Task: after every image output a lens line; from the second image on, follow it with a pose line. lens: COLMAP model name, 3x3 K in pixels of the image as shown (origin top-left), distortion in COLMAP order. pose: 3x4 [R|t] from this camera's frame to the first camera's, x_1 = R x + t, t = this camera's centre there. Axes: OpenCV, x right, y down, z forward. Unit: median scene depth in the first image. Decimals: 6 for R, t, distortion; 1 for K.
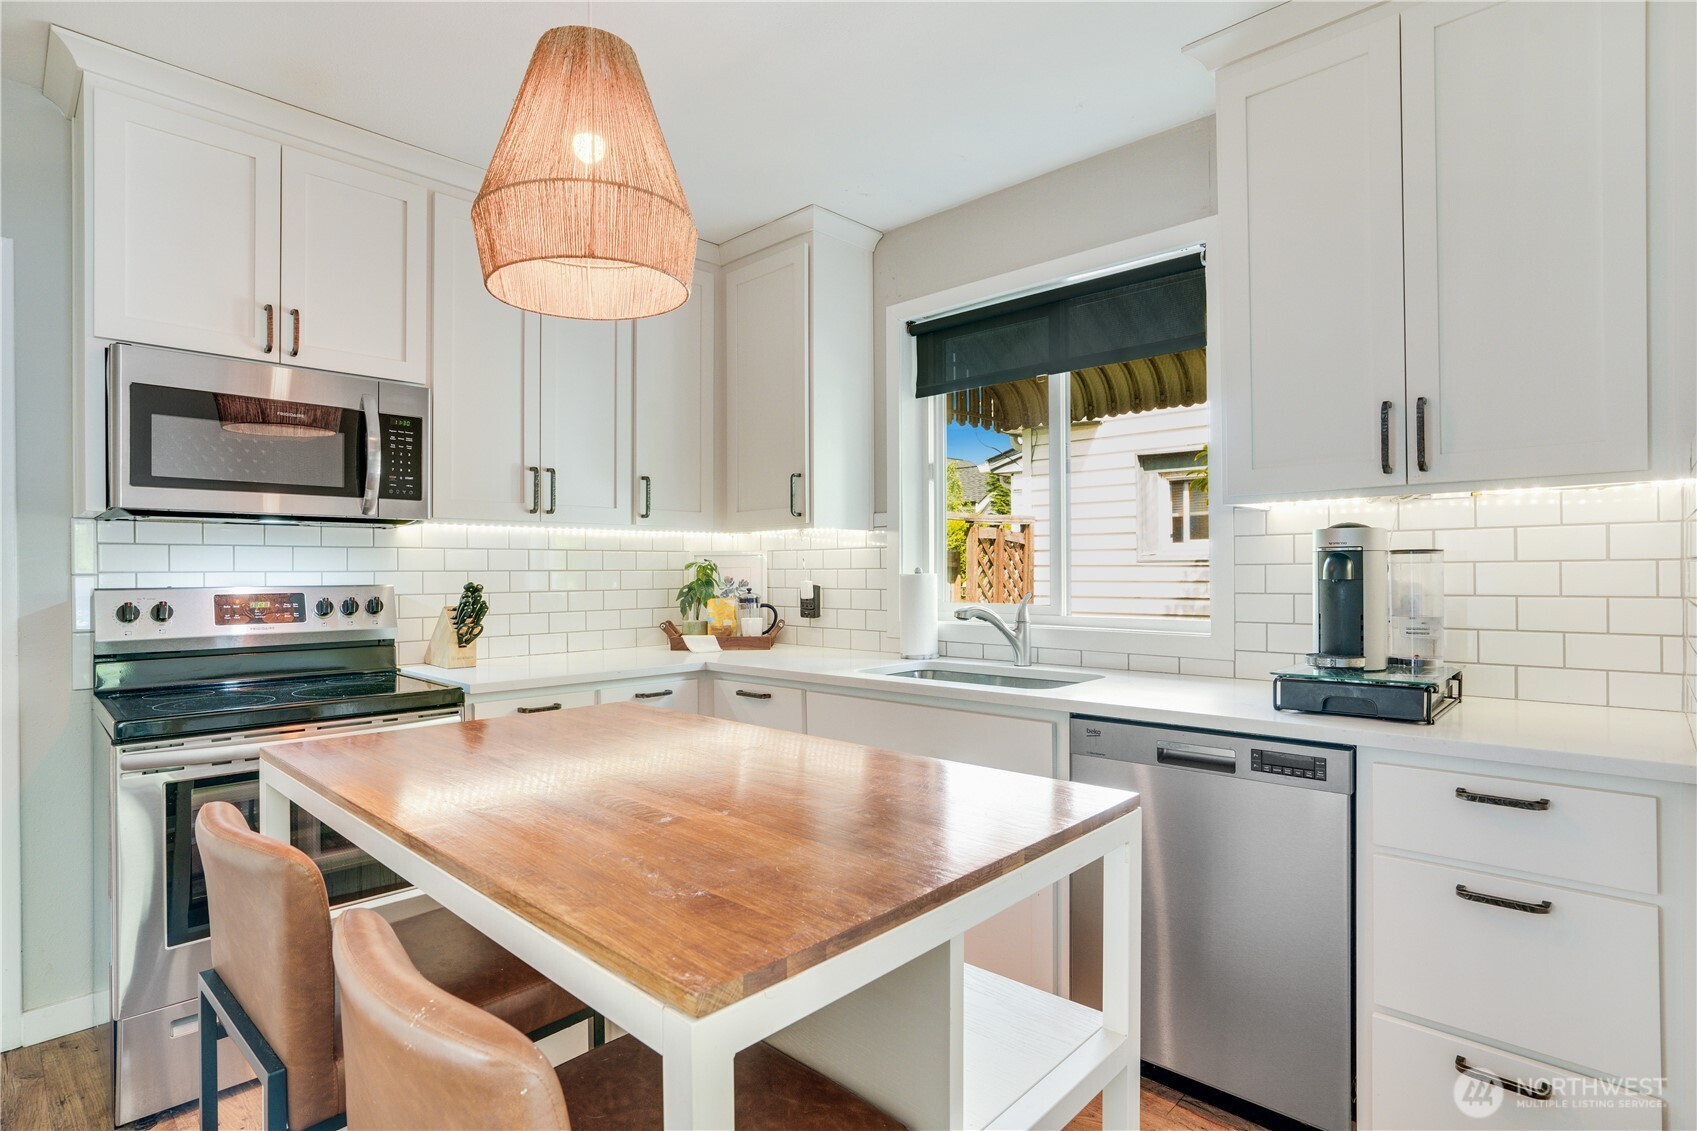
lens RADIAL K [[852.7, 0, 838.8], [0, 852.7, 565.4], [0, 0, 1]] dist [-0.035772, 0.000067]
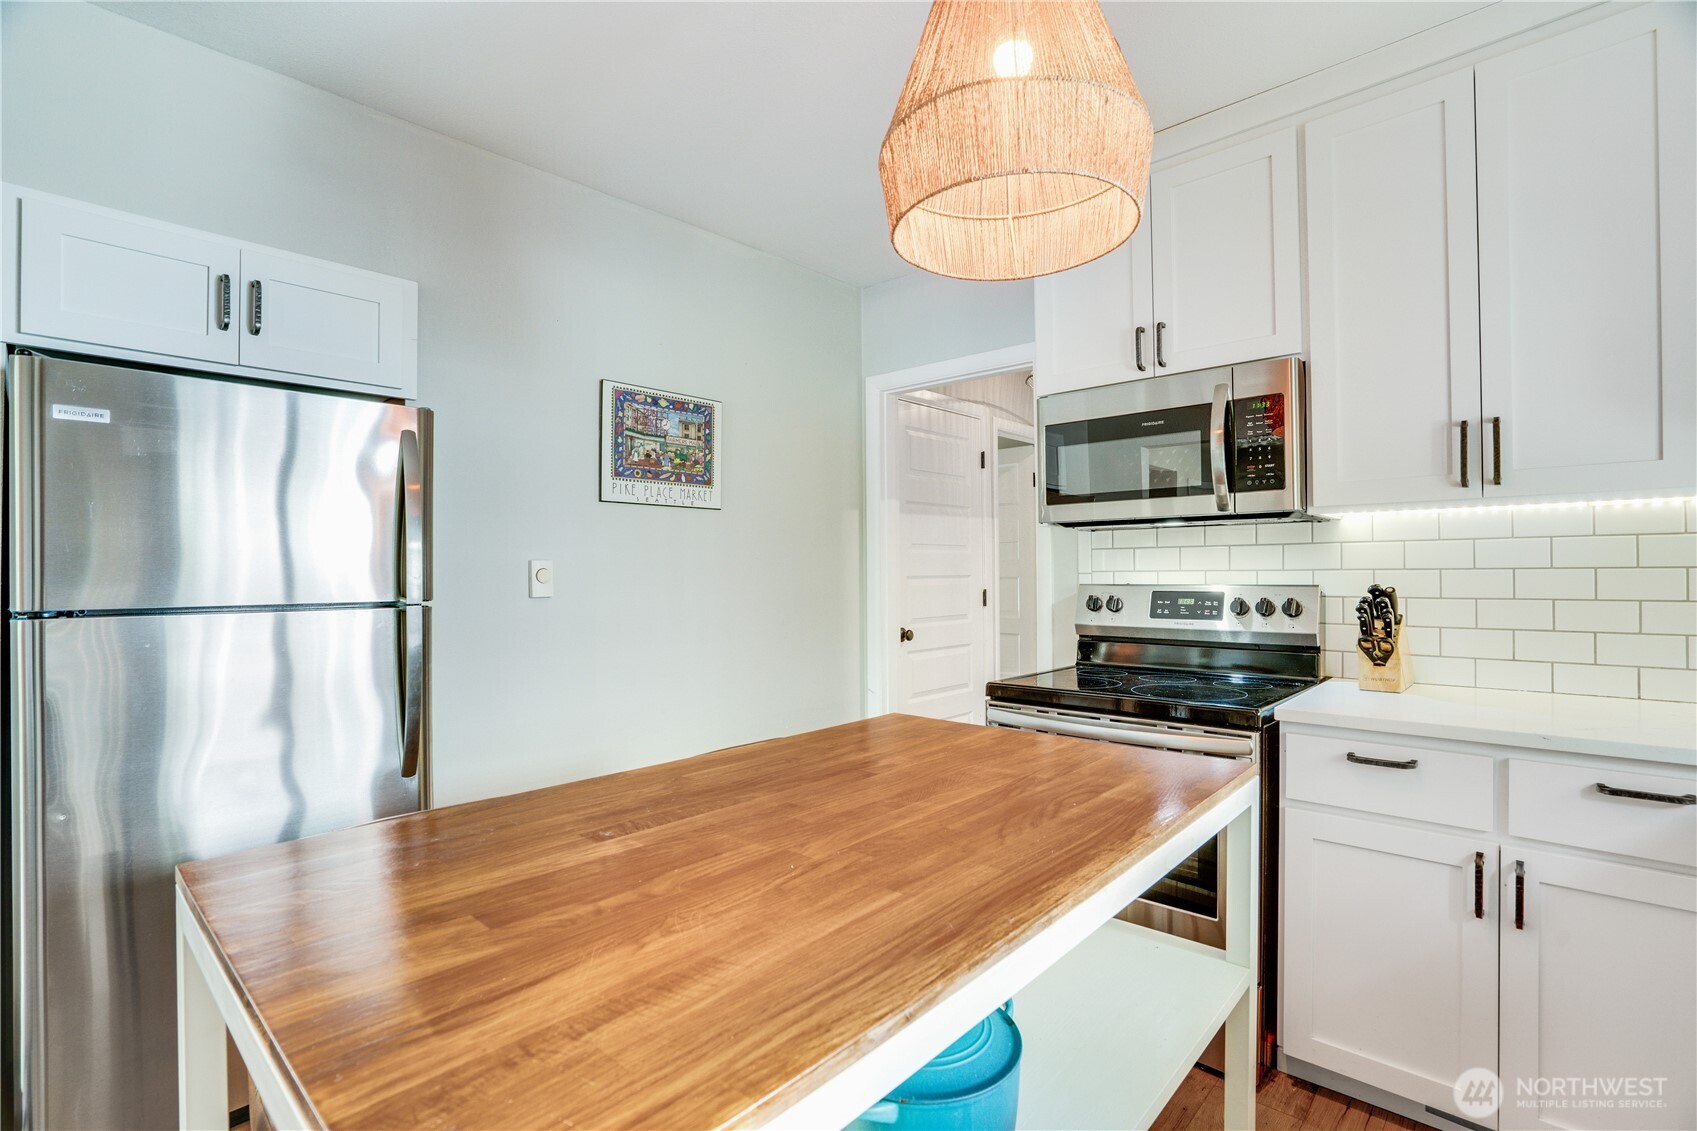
lens RADIAL K [[785.7, 0, 844.9], [0, 785.7, 565.3], [0, 0, 1]] dist [-0.051473, 0.018195]
pose [[0.022143, -0.005539, -0.999739, 0.251504], [0.011166, 0.999924, -0.005293, 0.000707], [0.999692, -0.011046, 0.022203, 0.458491]]
